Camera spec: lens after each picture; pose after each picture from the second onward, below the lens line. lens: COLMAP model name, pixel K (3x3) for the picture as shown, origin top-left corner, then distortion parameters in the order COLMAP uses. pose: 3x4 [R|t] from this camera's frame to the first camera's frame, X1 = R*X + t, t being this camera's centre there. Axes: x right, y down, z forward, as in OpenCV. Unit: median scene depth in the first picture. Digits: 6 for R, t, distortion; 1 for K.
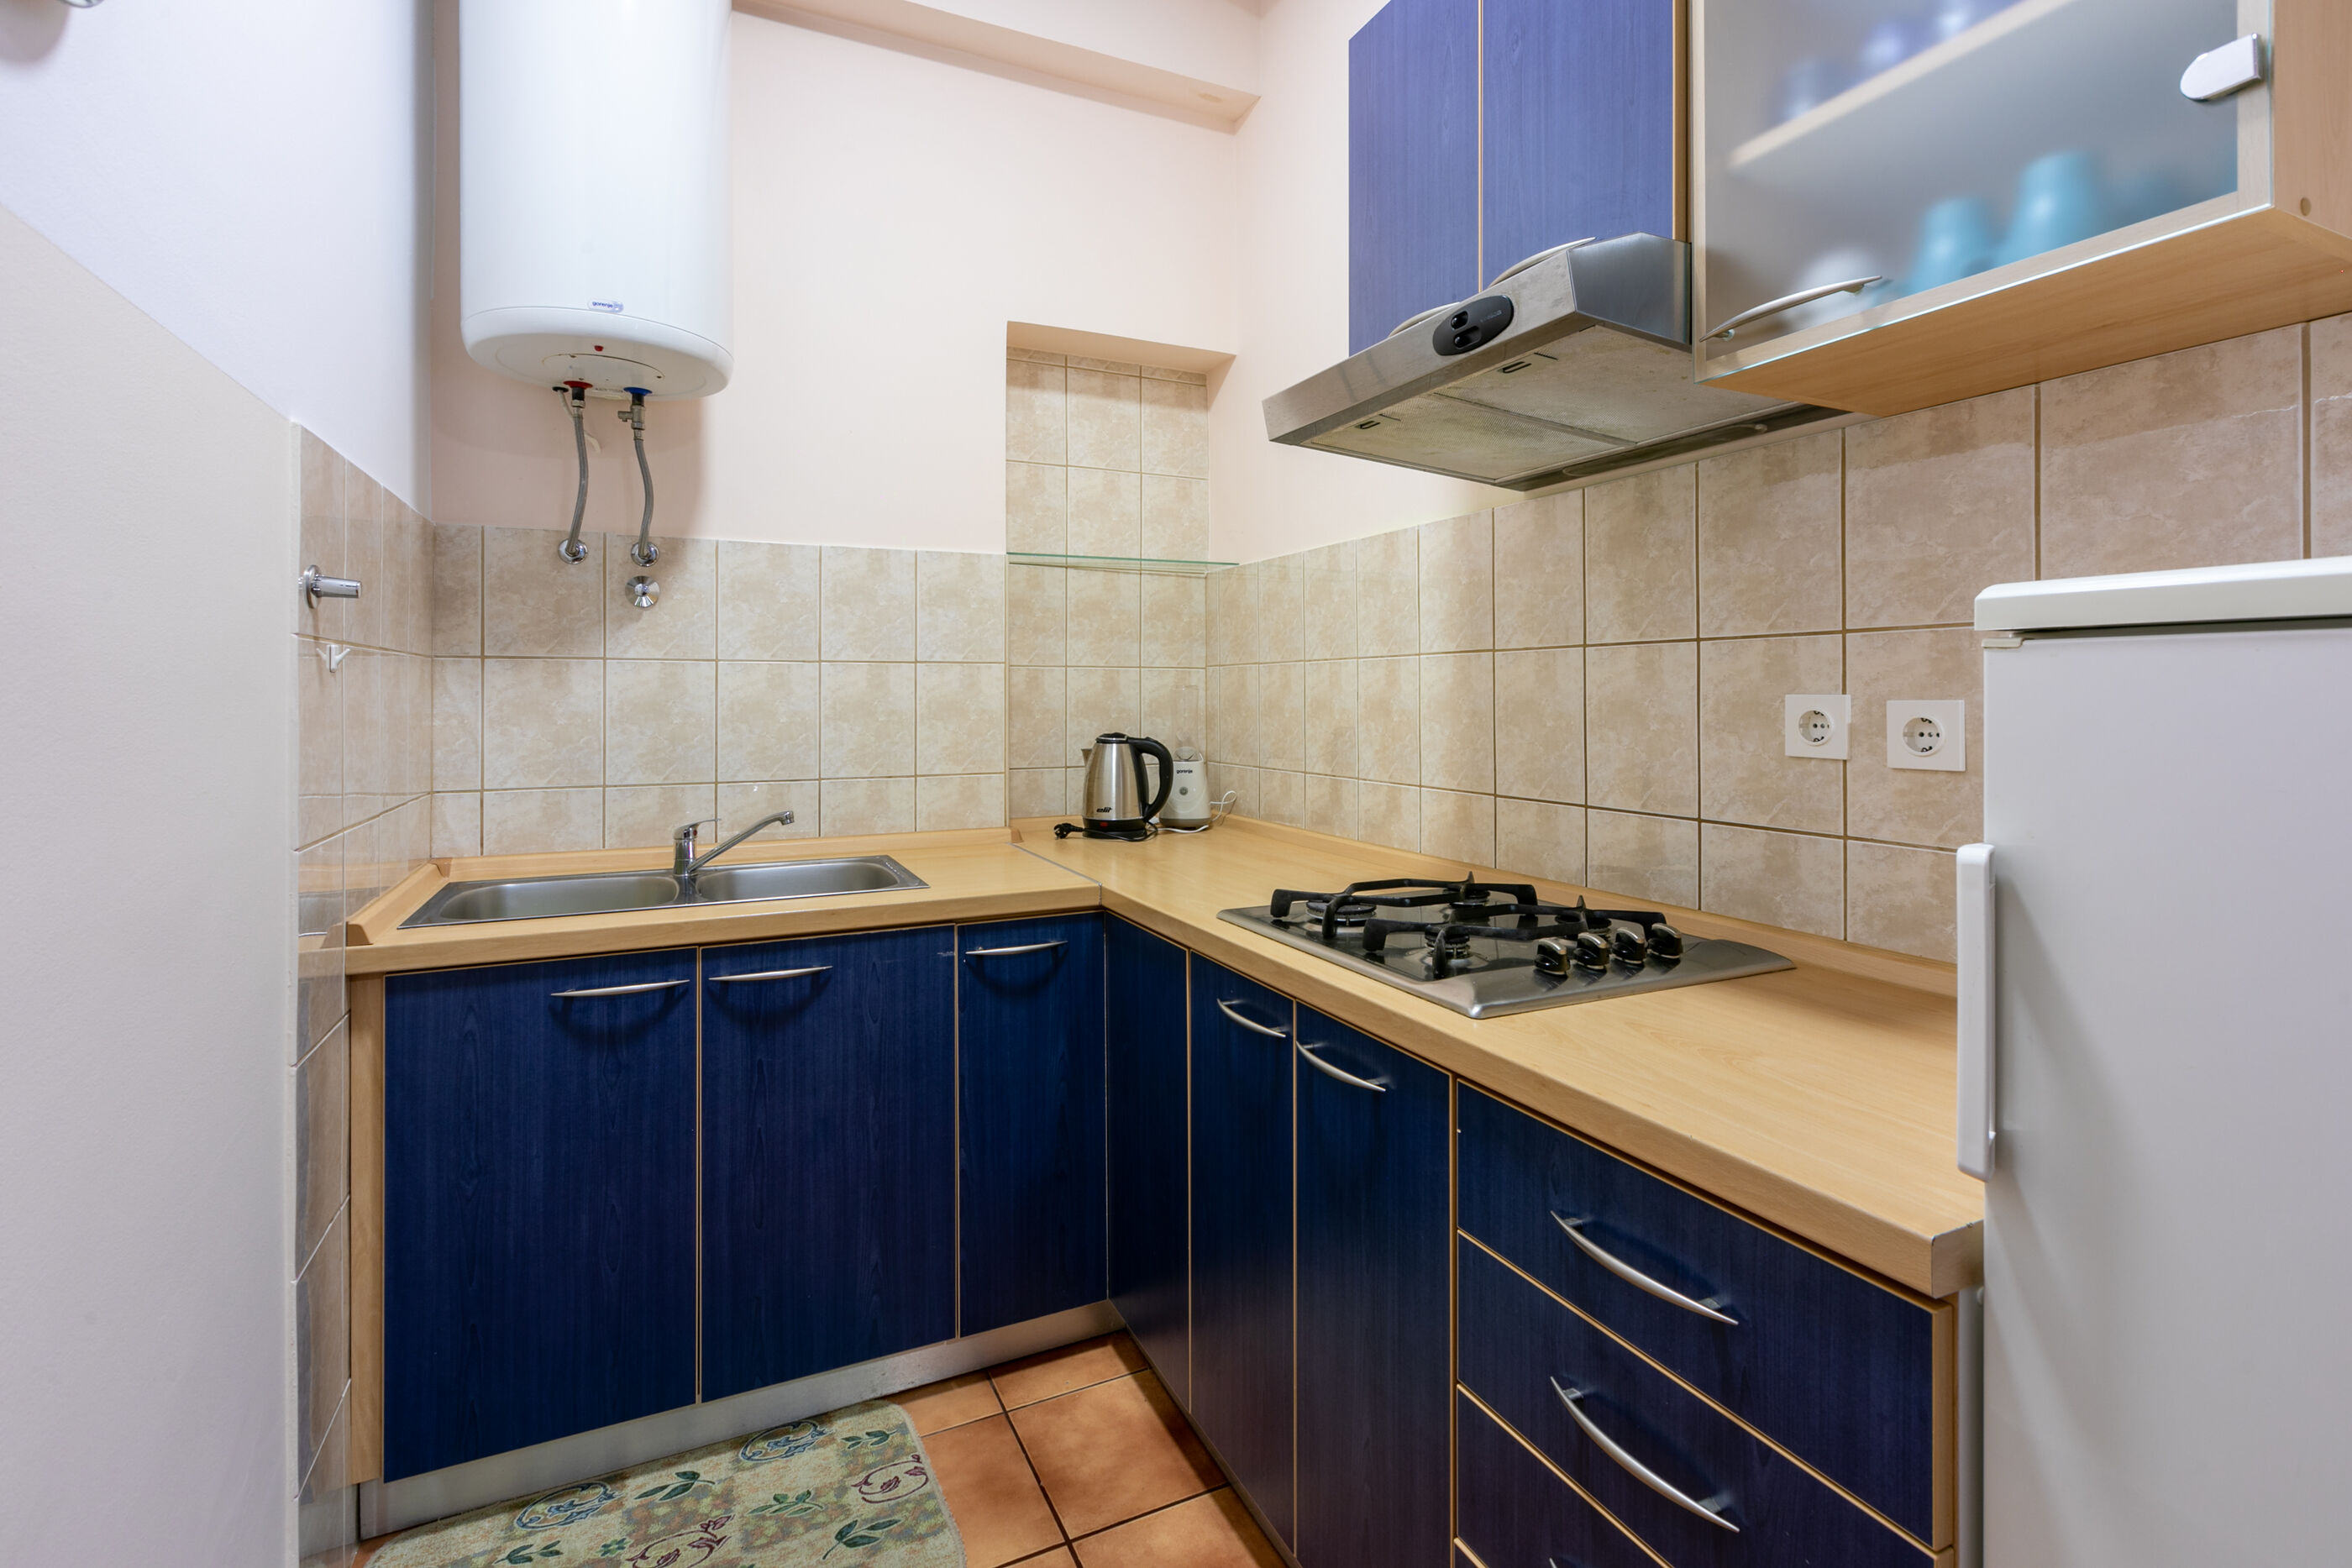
lens RADIAL K [[1074.2, 0, 1177.0], [0, 1074.2, 691.6], [0, 0, 1]] dist [0.000754, 0.000411]
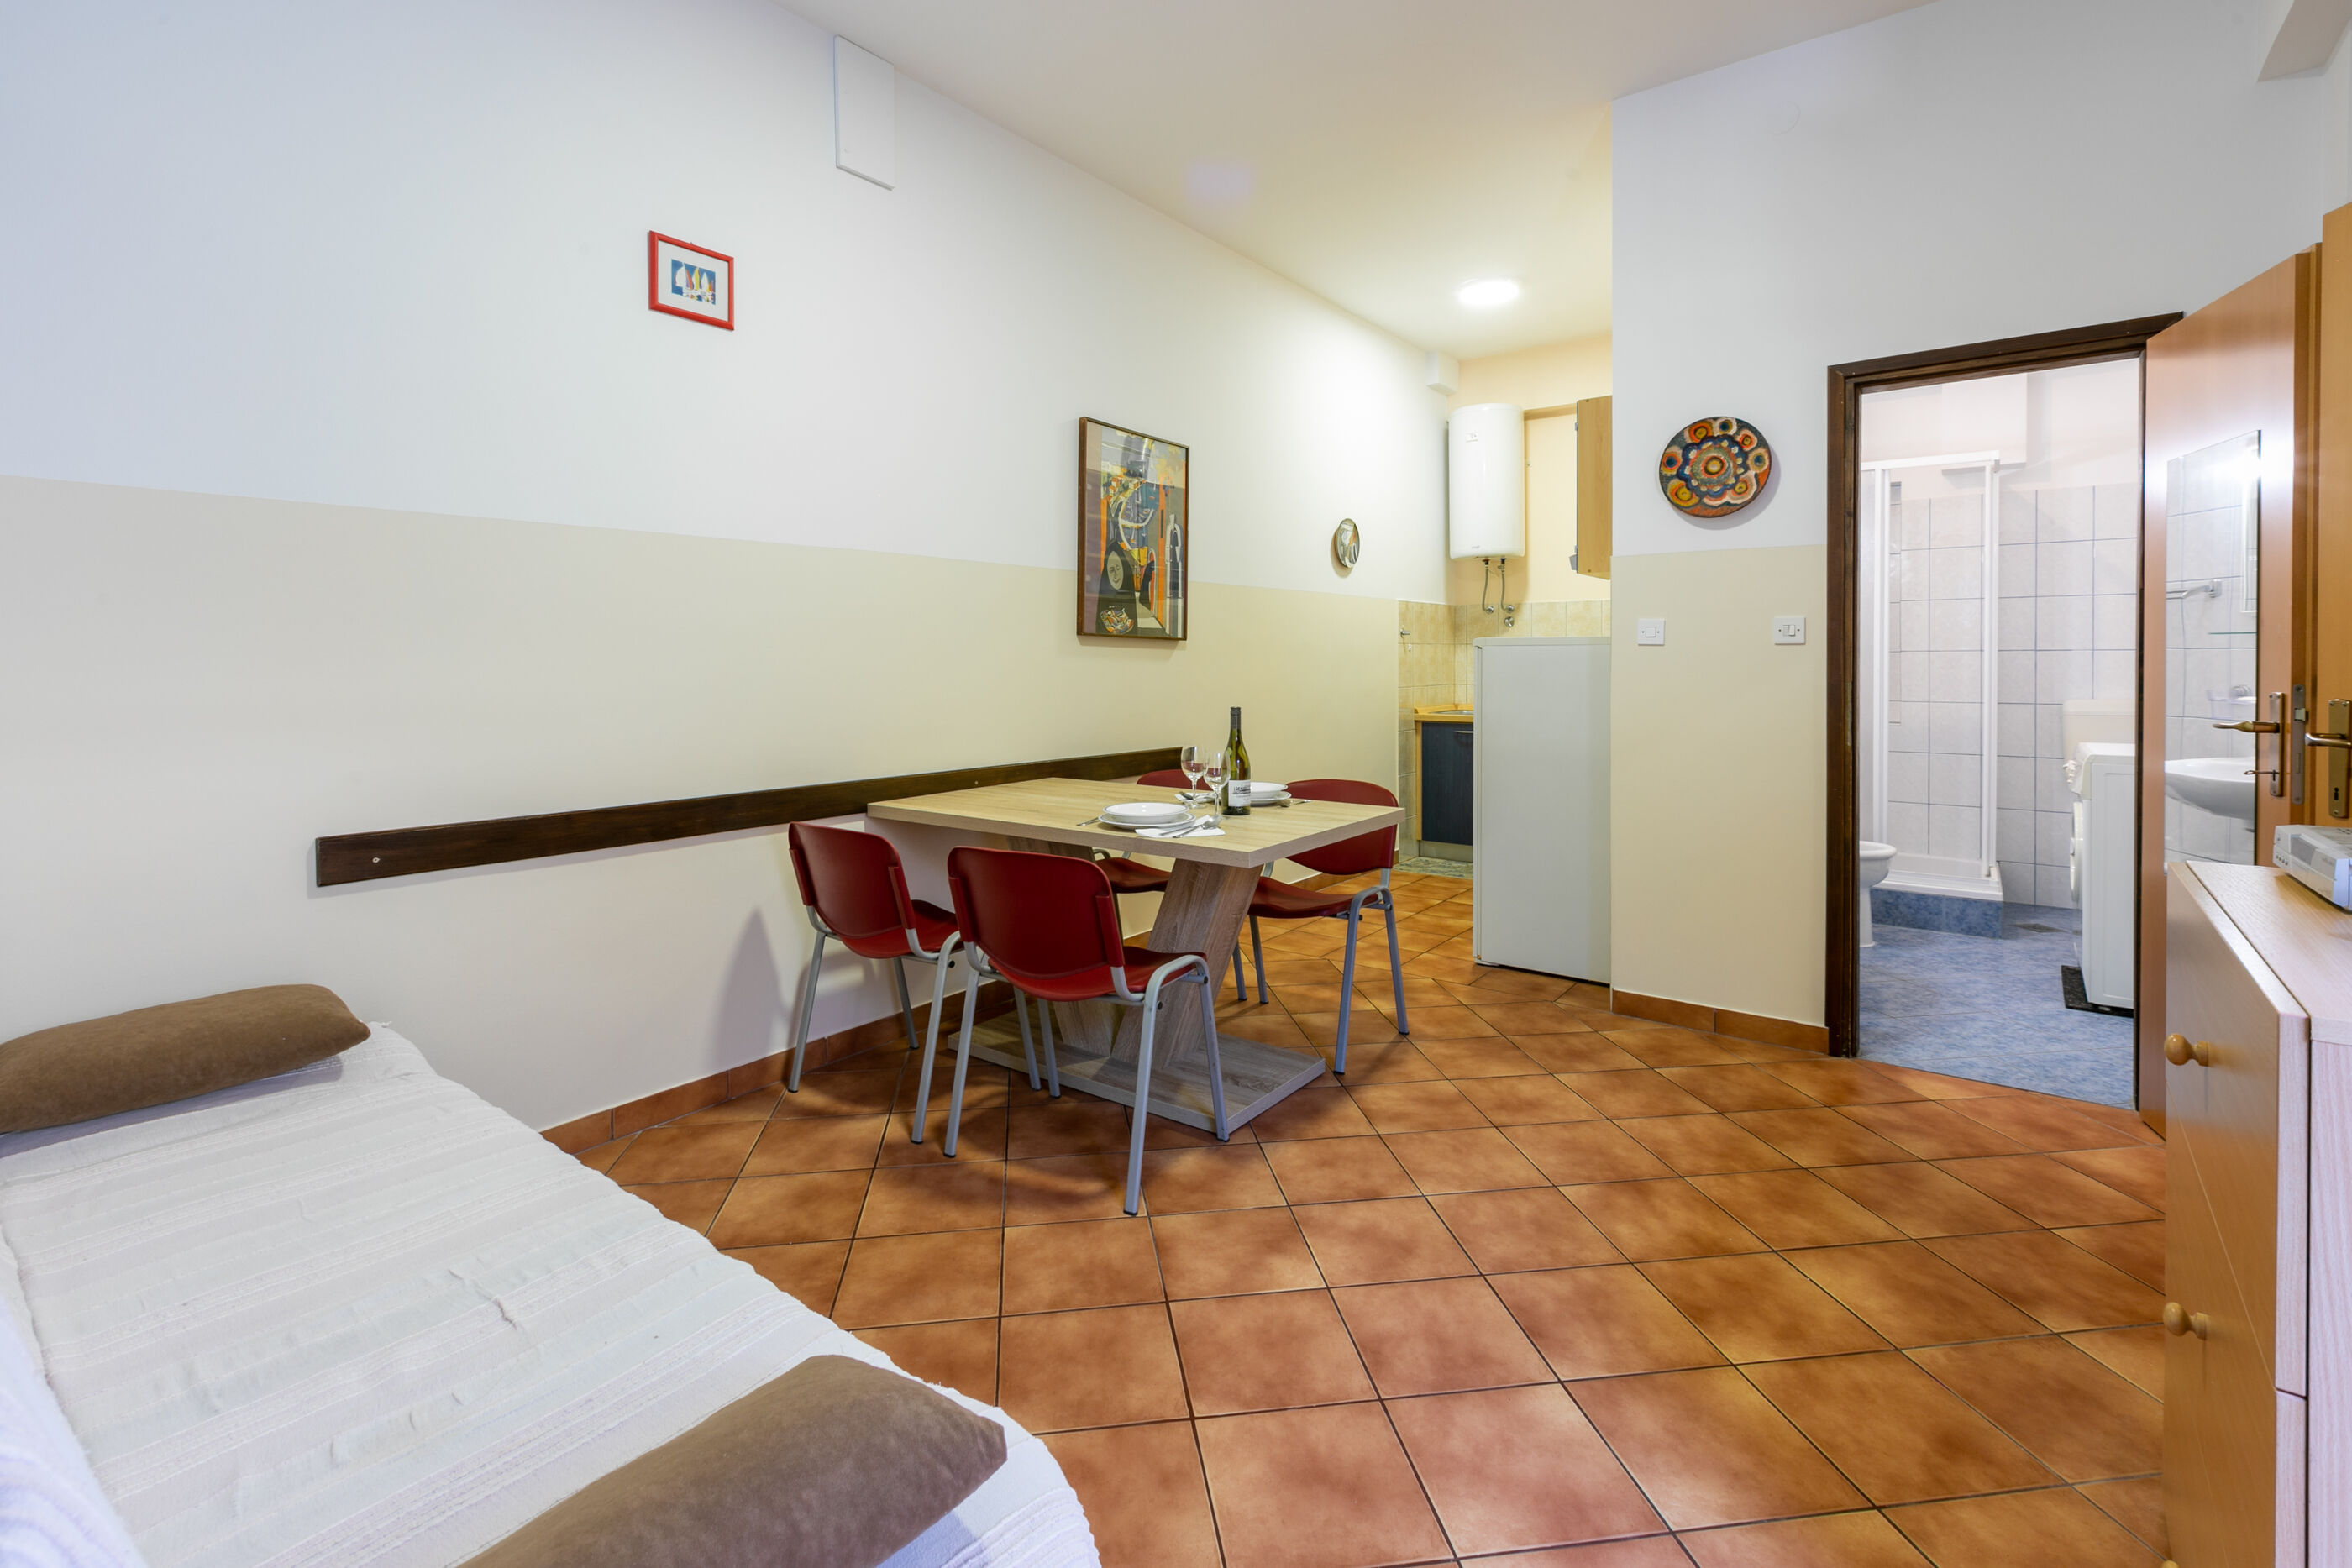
lens RADIAL K [[1078.1, 0, 1148.1], [0, 1078.1, 669.3], [0, 0, 1]] dist [0.000610, -0.000019]
pose [[0.444076, 0.009006, -0.895944, 1.877470], [0.006563, 0.999890, 0.013304, -0.005283], [0.895965, -0.011788, 0.443968, -1.343797]]
